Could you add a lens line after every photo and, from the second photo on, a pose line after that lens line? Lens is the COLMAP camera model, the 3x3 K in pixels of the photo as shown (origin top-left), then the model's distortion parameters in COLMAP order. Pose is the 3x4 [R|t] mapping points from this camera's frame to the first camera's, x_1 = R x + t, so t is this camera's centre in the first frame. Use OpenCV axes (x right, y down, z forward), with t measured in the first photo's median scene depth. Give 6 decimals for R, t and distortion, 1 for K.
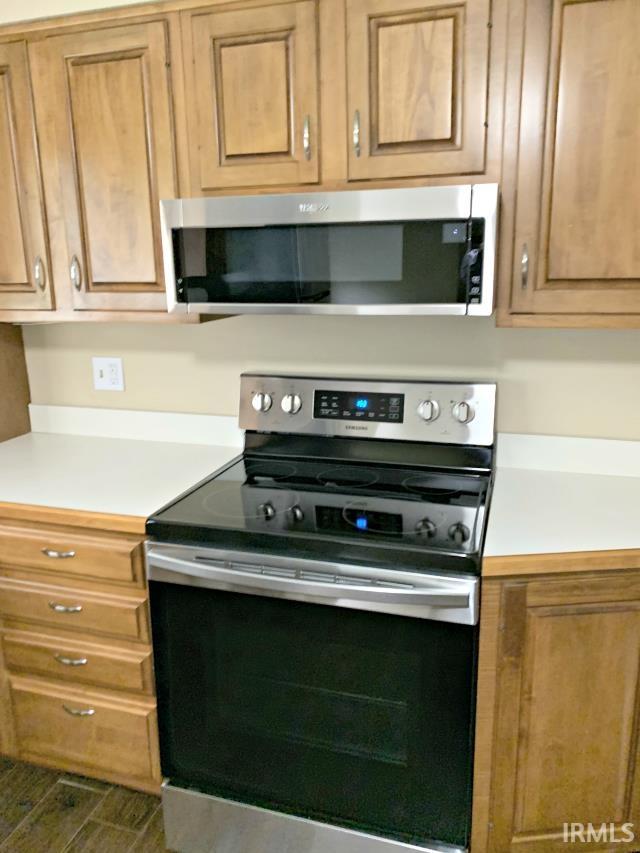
lens RADIAL K [[649.1, 0, 313.2], [0, 649.1, 421.8], [0, 0, 1]] dist [0.031298, -0.038646]
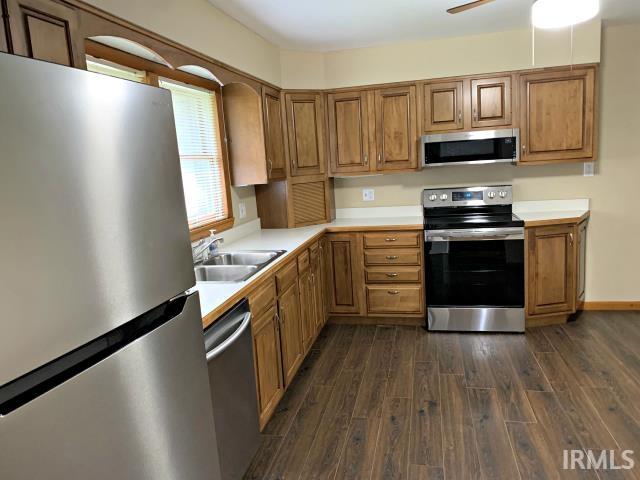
lens RADIAL K [[474.2, 0, 320.9], [0, 474.2, 237.3], [0, 0, 1]] dist [0.059330, -0.008086]
pose [[0.996417, -0.054800, 0.064418, -0.901134], [0.060186, 0.994571, -0.084886, 0.371255], [-0.059417, 0.088459, 0.994306, -1.396759]]
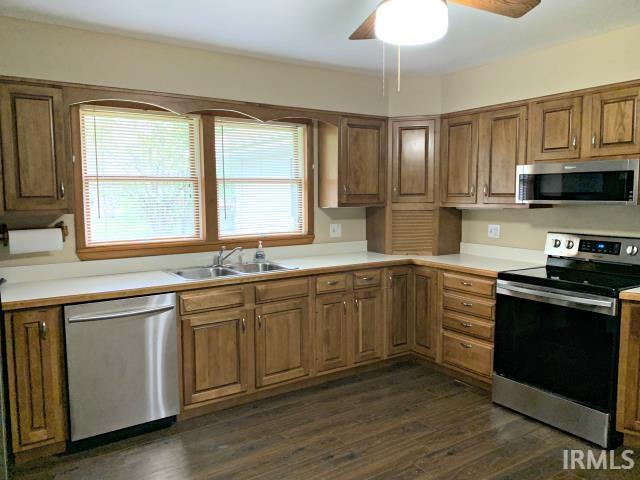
lens RADIAL K [[487.0, 0, 316.2], [0, 487.0, 234.2], [0, 0, 1]] dist [0.031298, -0.038646]
pose [[0.774419, 0.067865, -0.629023, 0.437685], [-0.160279, 0.982841, -0.091288, 0.287874], [0.612035, 0.171514, 0.772008, -1.112473]]
